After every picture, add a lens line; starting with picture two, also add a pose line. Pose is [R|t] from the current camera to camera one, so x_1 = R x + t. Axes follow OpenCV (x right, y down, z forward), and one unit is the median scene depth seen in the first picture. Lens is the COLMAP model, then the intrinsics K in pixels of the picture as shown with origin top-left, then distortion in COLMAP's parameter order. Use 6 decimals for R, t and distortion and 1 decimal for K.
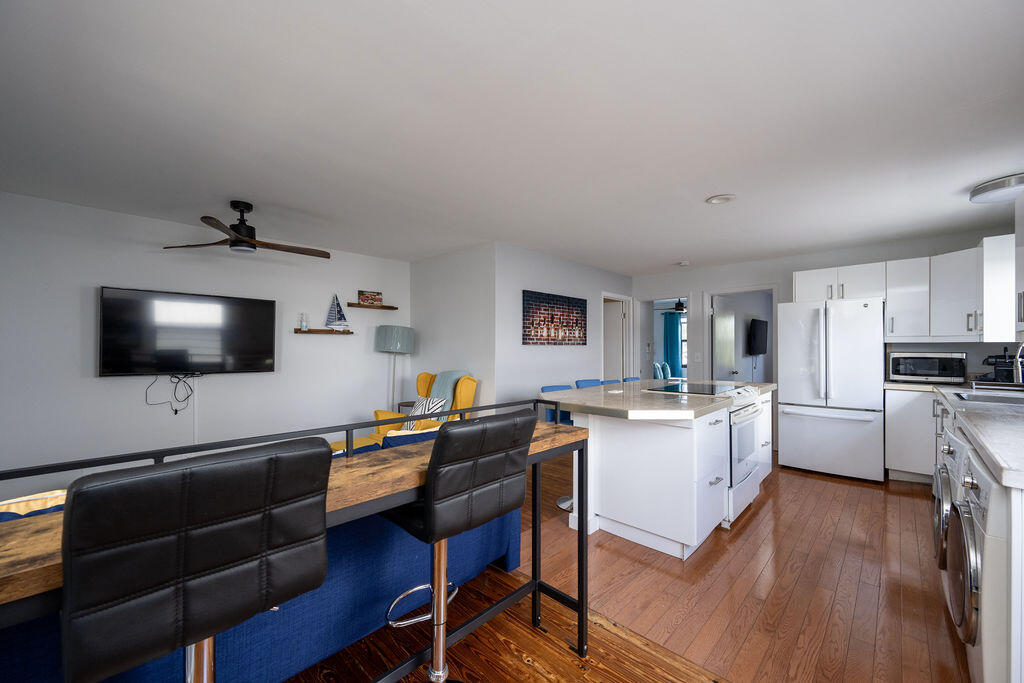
lens RADIAL K [[399.6, 0, 511.1], [0, 399.6, 347.6], [0, 0, 1]] dist [-0.006165, 0.001759]
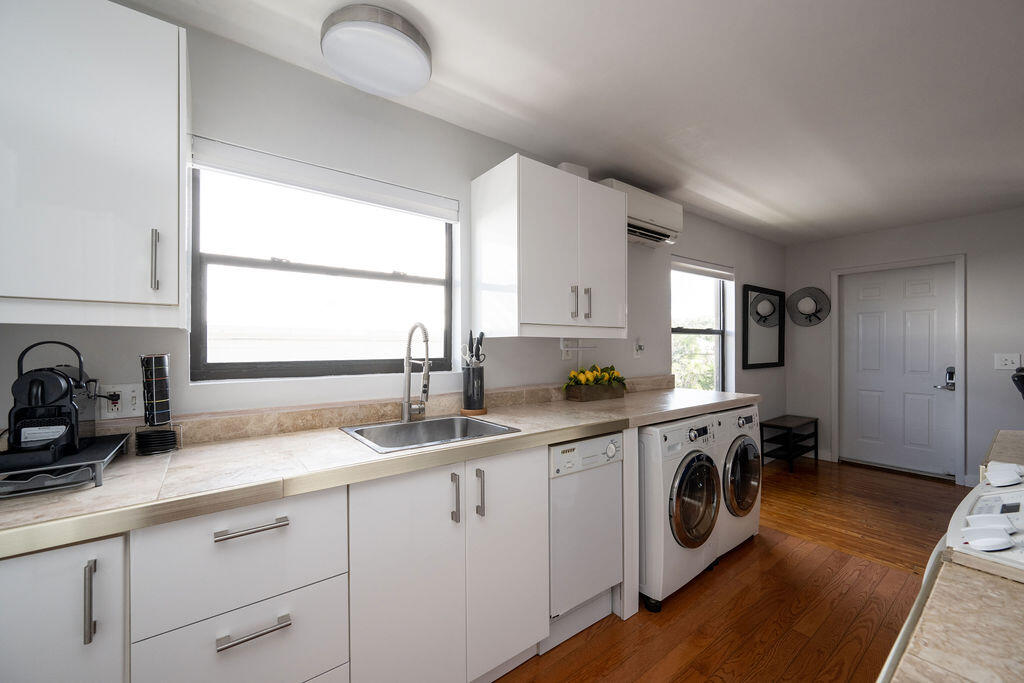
lens RADIAL K [[399.6, 0, 514.0], [0, 399.6, 345.3], [0, 0, 1]] dist [-0.006165, 0.001759]
pose [[-0.988131, 0.004589, 0.153548, 0.599947], [0.004427, 0.999989, -0.001398, 0.002432], [-0.153552, -0.000702, -0.988140, 0.917421]]
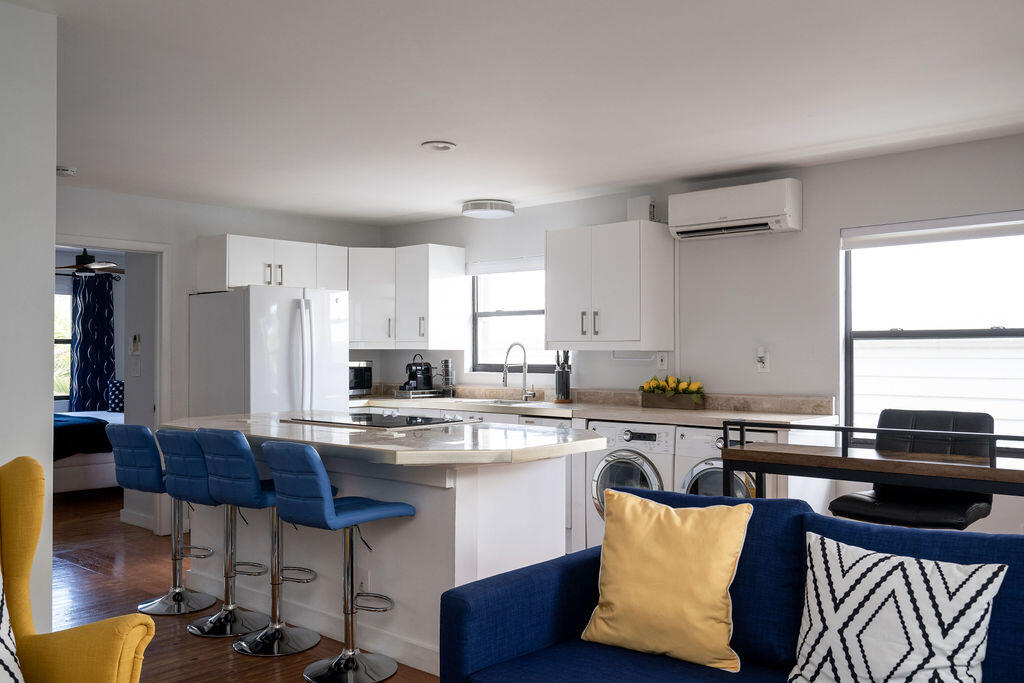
lens RADIAL K [[873.6, 0, 513.5], [0, 873.6, 351.9], [0, 0, 1]] dist [-0.009197, 0.006627]
pose [[-0.050341, 0.005552, 0.998717, -0.691326], [-0.000965, 0.999984, -0.005608, 0.002736], [-0.998732, -0.001246, -0.050335, 0.634676]]
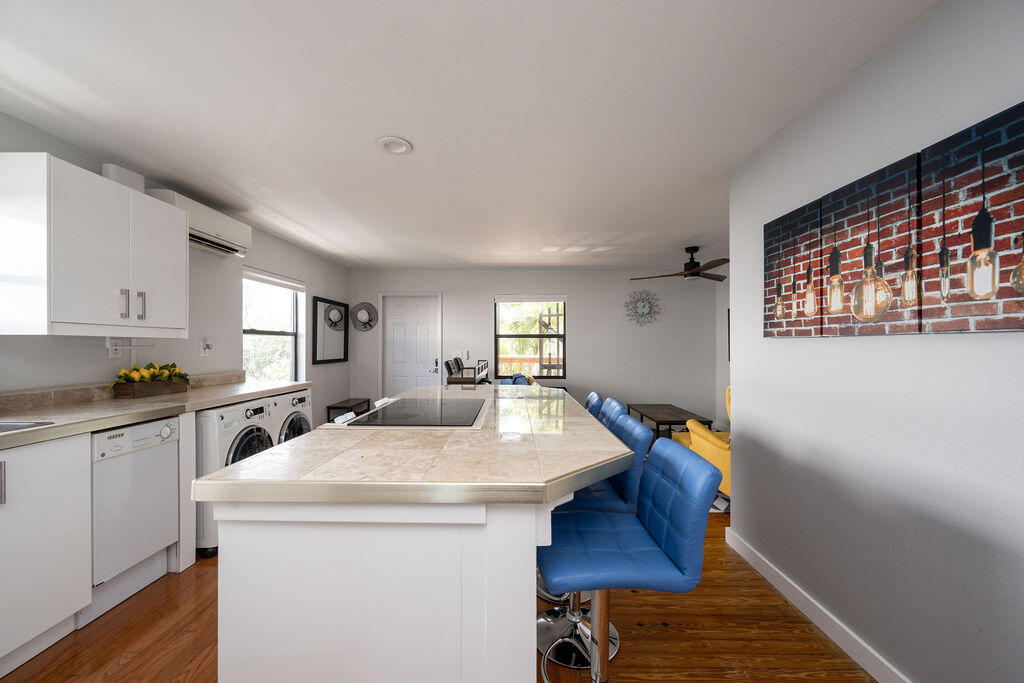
lens RADIAL K [[399.6, 0, 508.2], [0, 399.6, 346.7], [0, 0, 1]] dist [-0.006165, 0.001759]
pose [[-0.729310, 0.001314, -0.684182, 0.592421], [-0.002127, 0.999989, 0.004188, 0.002437], [0.684180, 0.004510, -0.729299, 1.135419]]
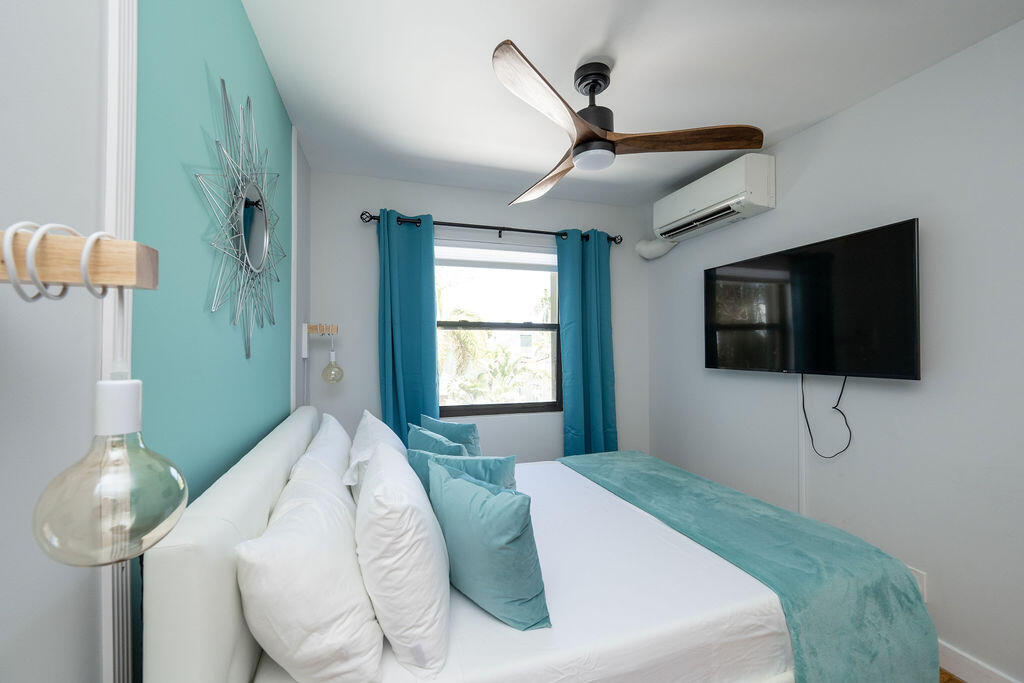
lens RADIAL K [[399.6, 0, 506.2], [0, 399.6, 346.7], [0, 0, 1]] dist [-0.006165, 0.001759]
pose [[0.470620, -0.001363, 0.882335, 0.450928], [0.002677, 0.999996, 0.000117, -0.001554], [-0.882332, 0.002307, 0.470622, 1.859735]]
